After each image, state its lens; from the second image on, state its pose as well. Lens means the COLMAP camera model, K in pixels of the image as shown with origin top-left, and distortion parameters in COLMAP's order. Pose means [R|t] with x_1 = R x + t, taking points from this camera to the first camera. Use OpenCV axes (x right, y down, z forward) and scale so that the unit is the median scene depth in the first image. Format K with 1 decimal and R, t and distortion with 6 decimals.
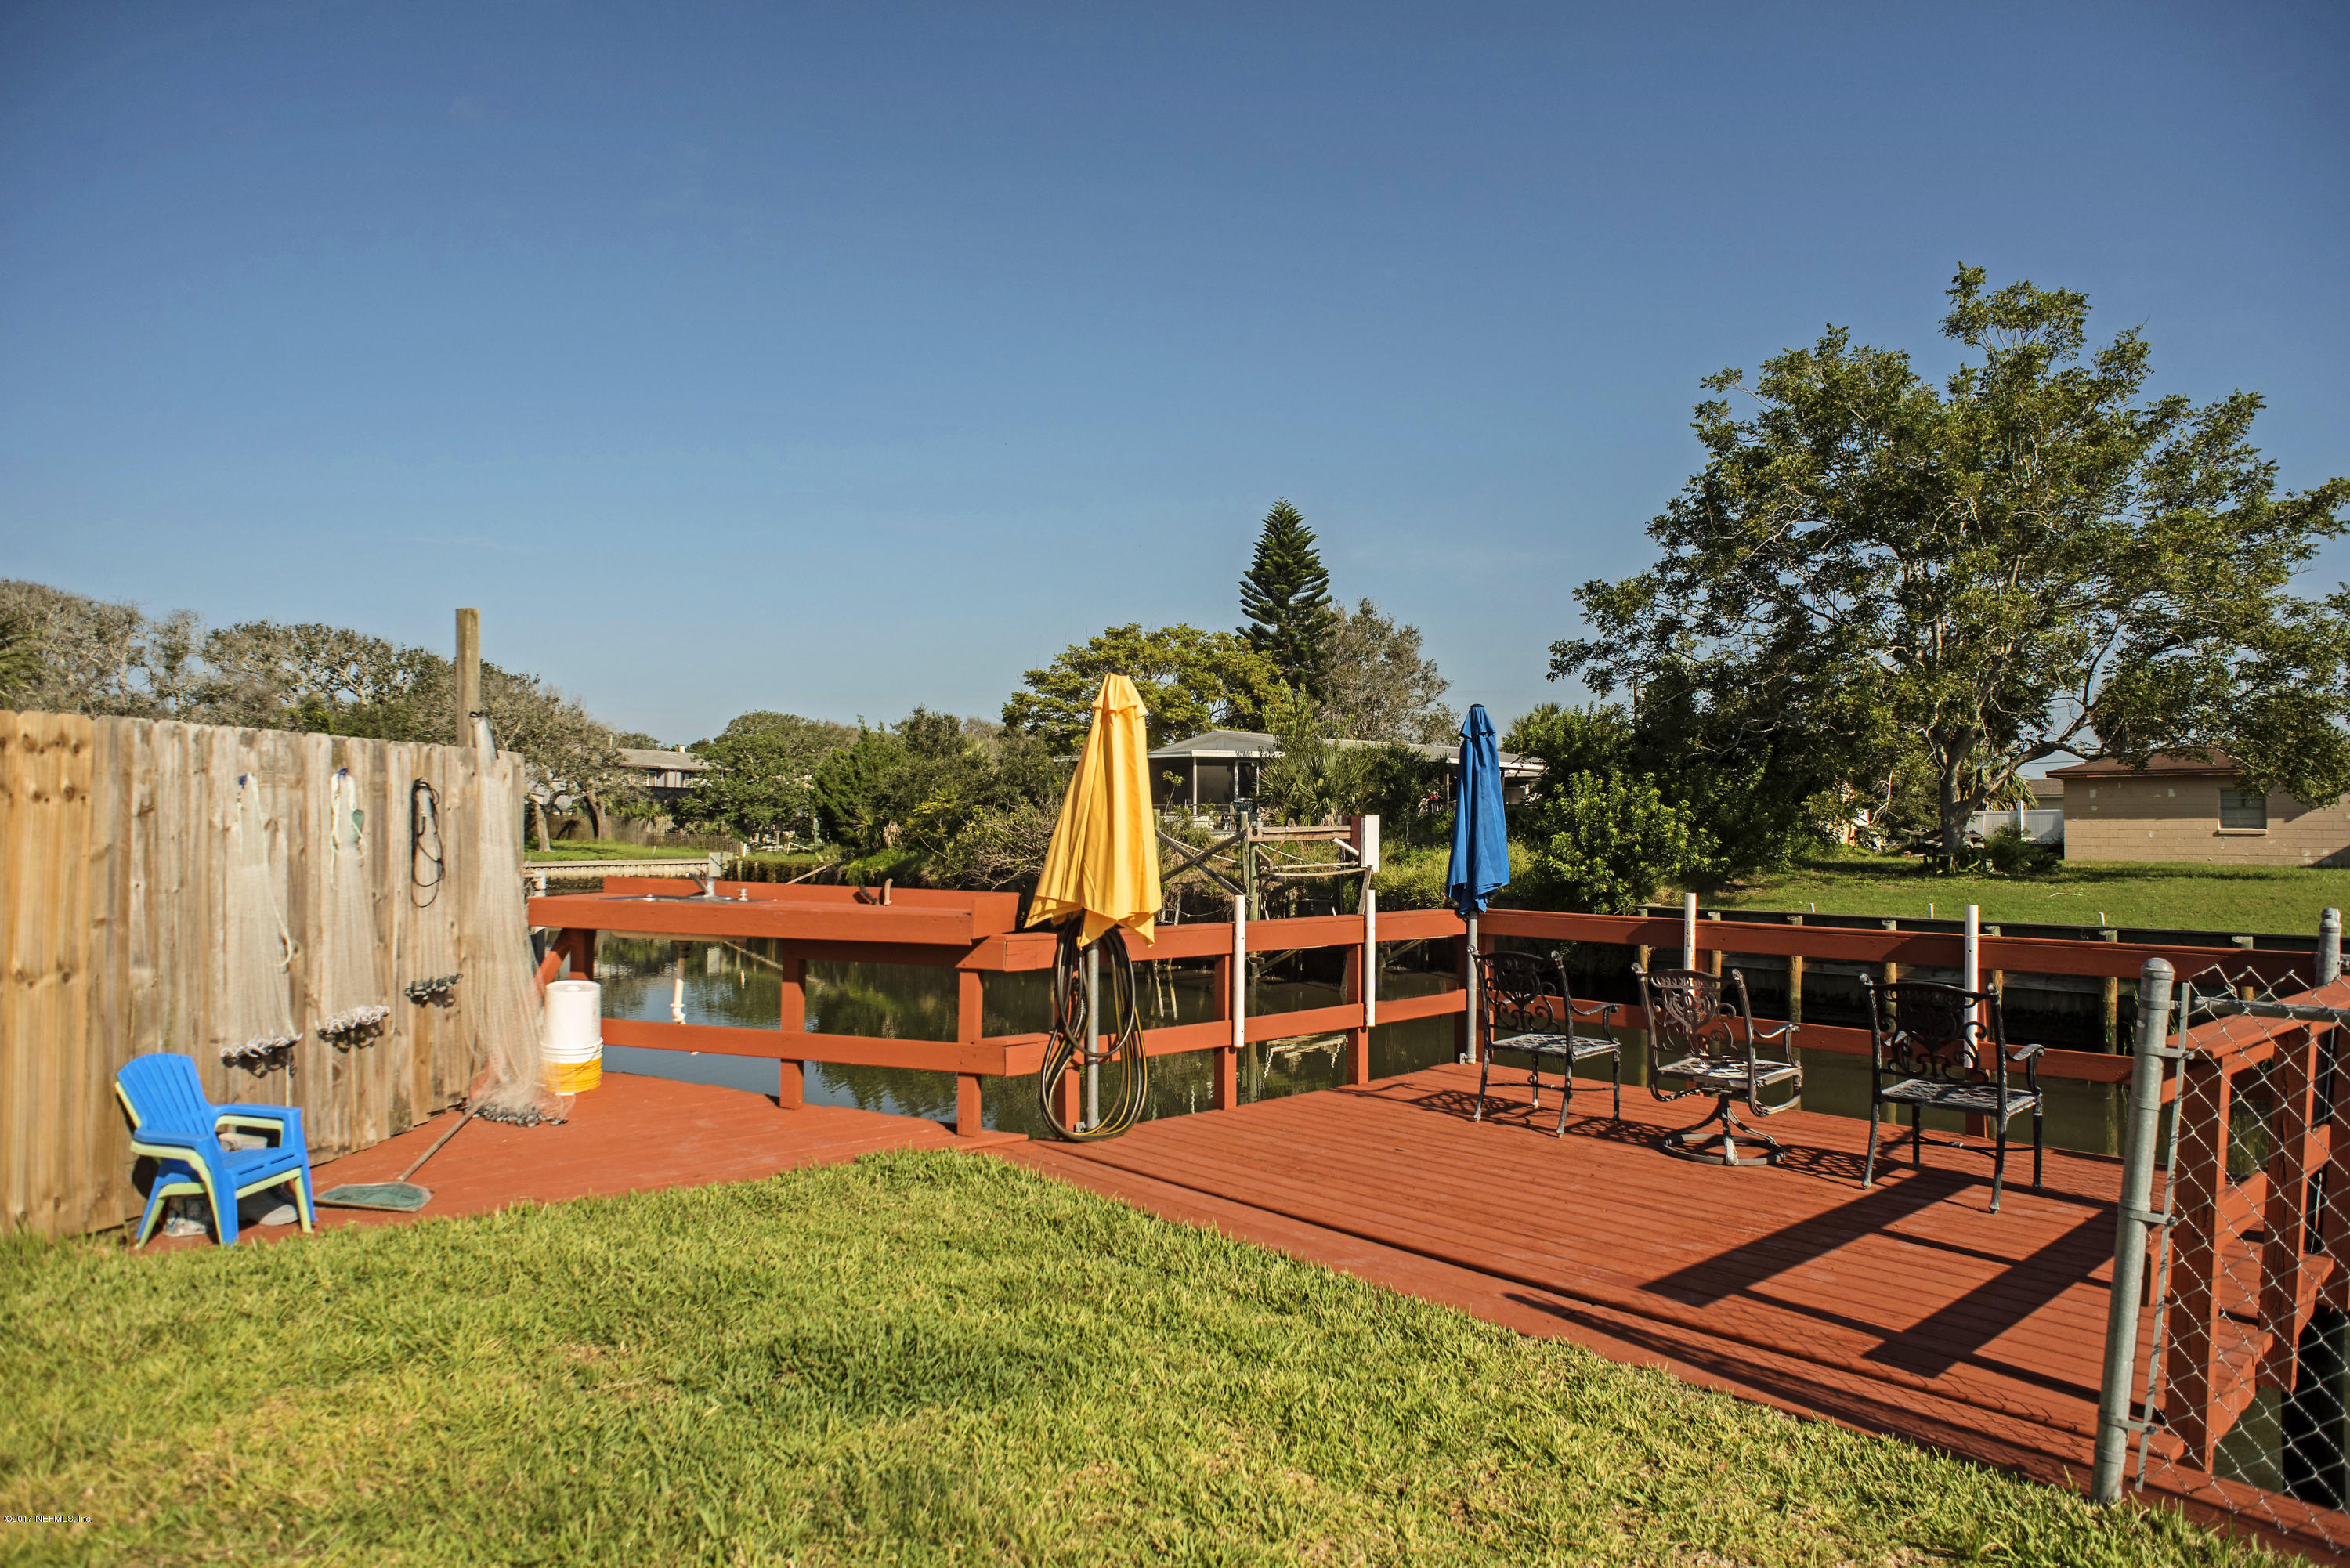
lens RADIAL K [[1330.6, 0, 1185.1], [0, 1330.6, 775.7], [0, 0, 1]] dist [-0.104648, 0.074213]
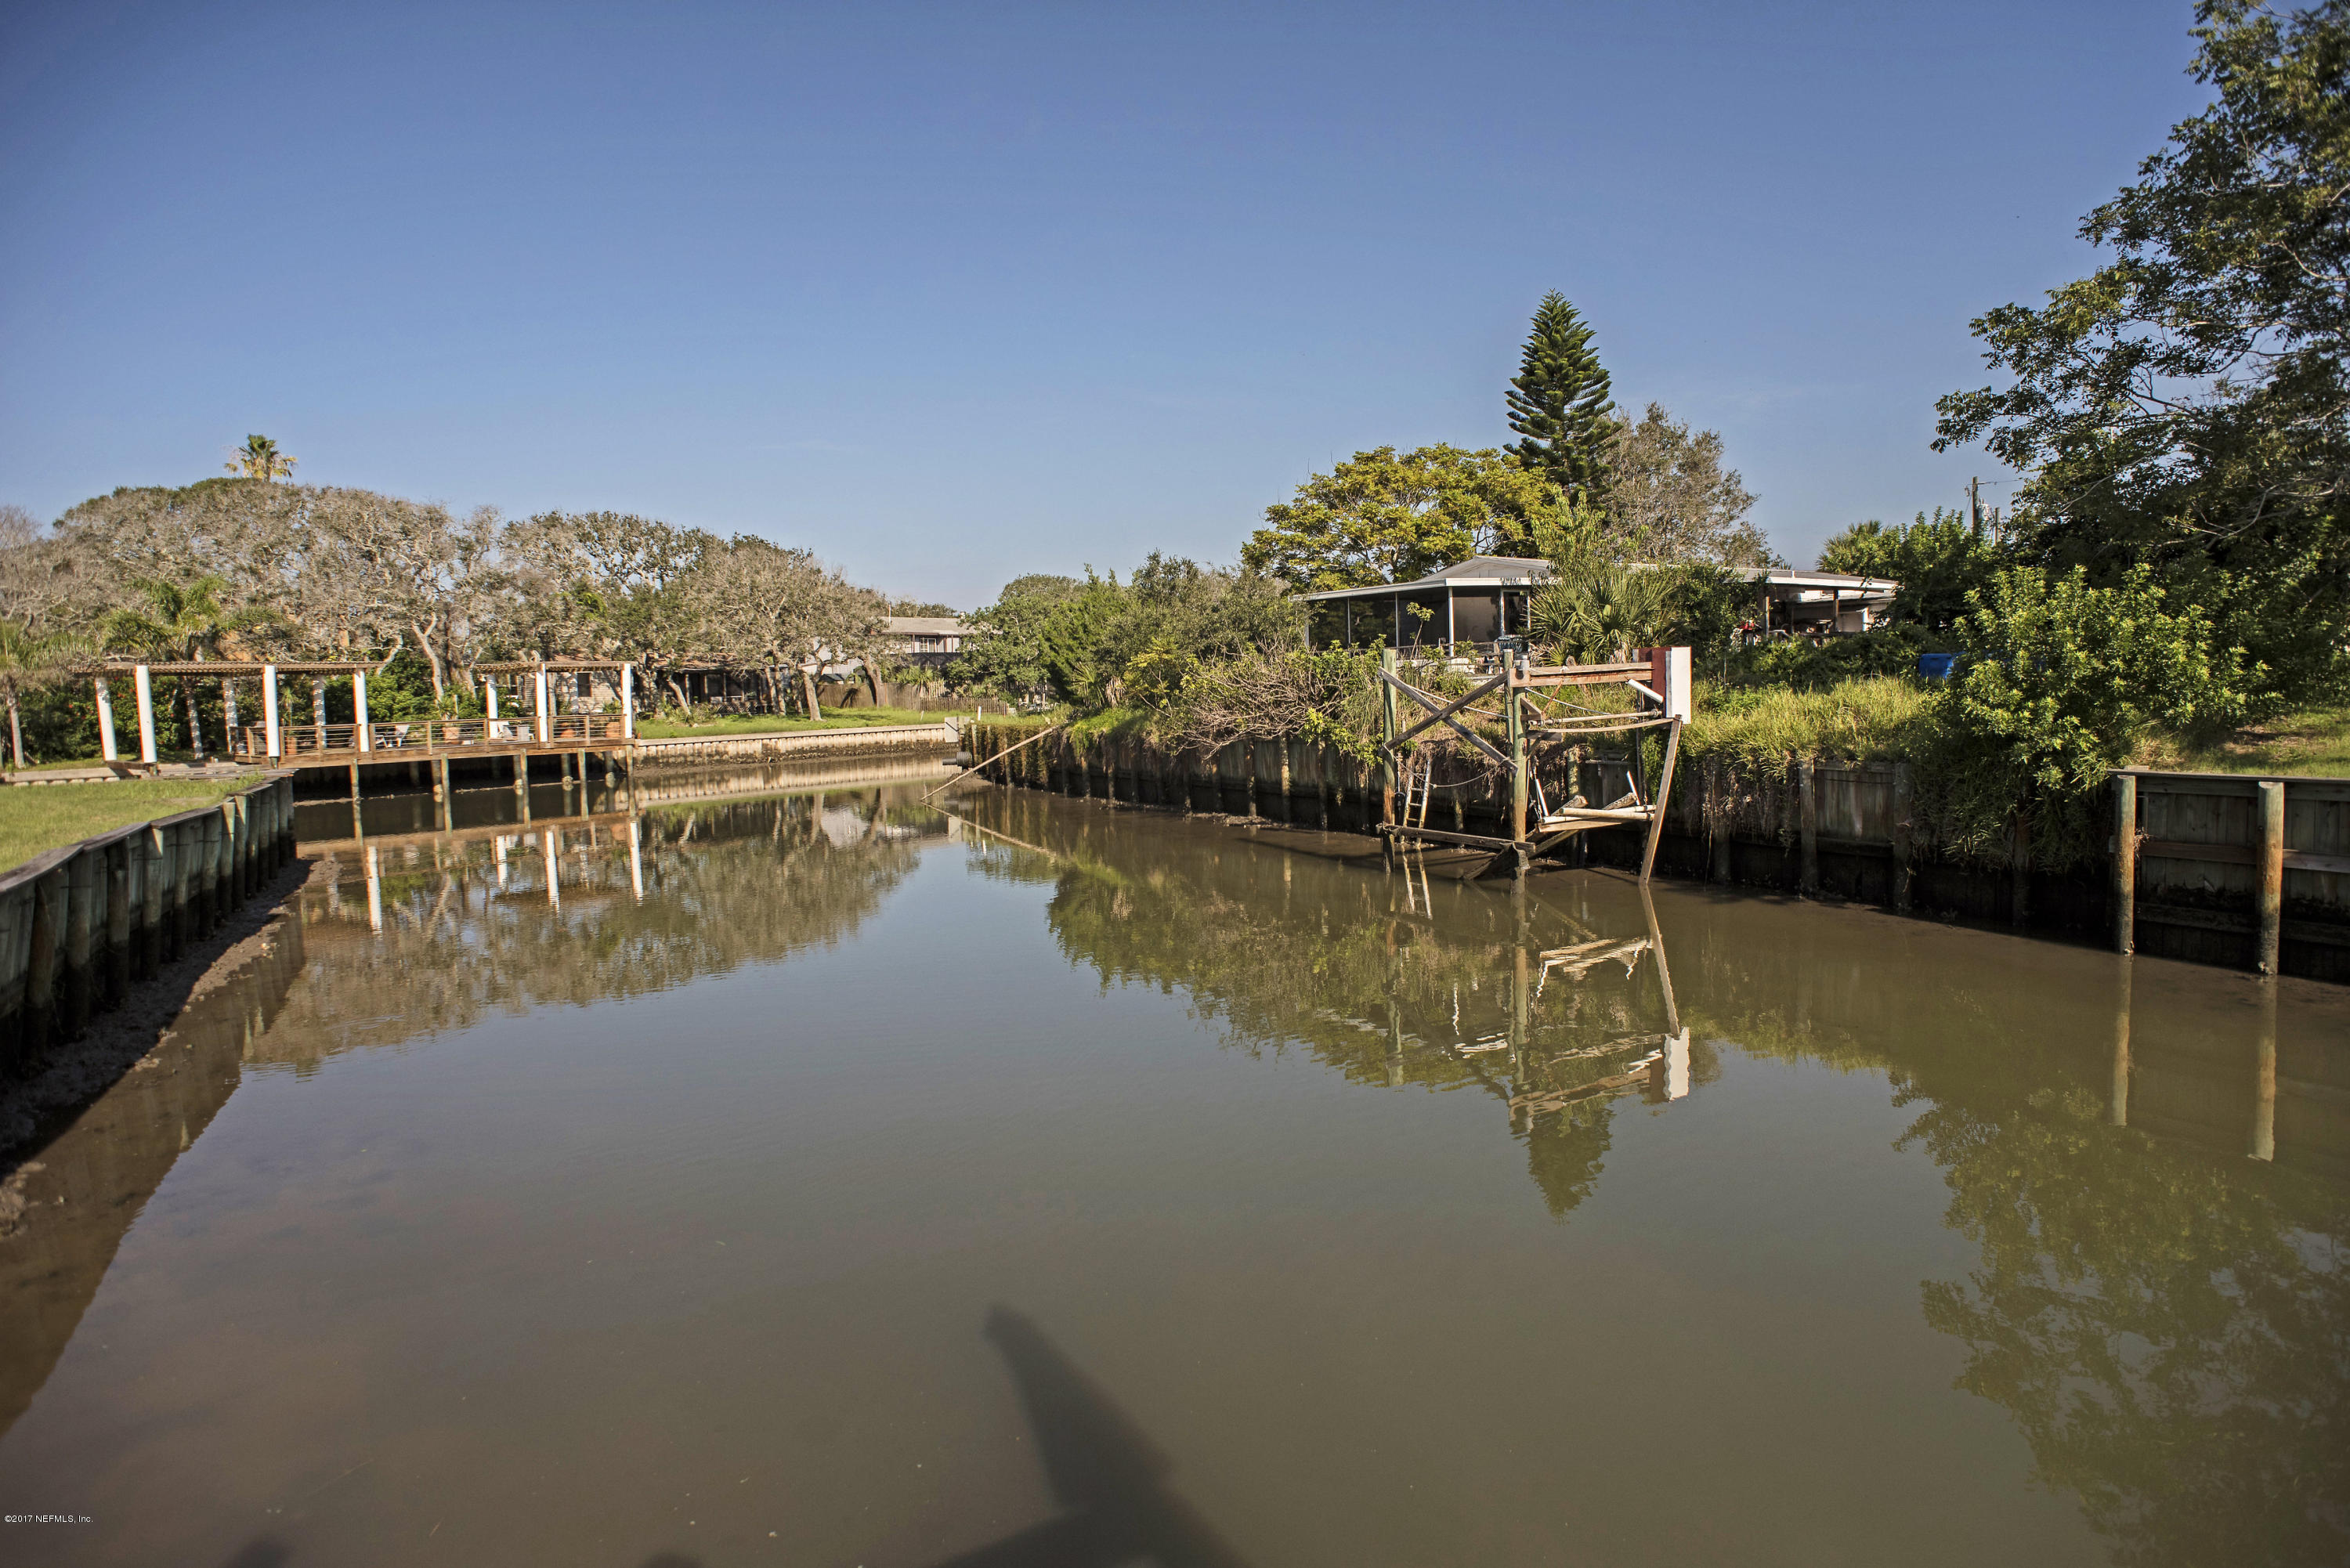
lens RADIAL K [[1330.6, 0, 1185.1], [0, 1330.6, 775.7], [0, 0, 1]] dist [-0.104648, 0.074213]
pose [[0.978445, -0.018910, -0.205641, 0.010262], [0.041768, 0.993339, 0.107389, 0.005856], [0.202241, -0.113663, 0.972717, 0.120453]]
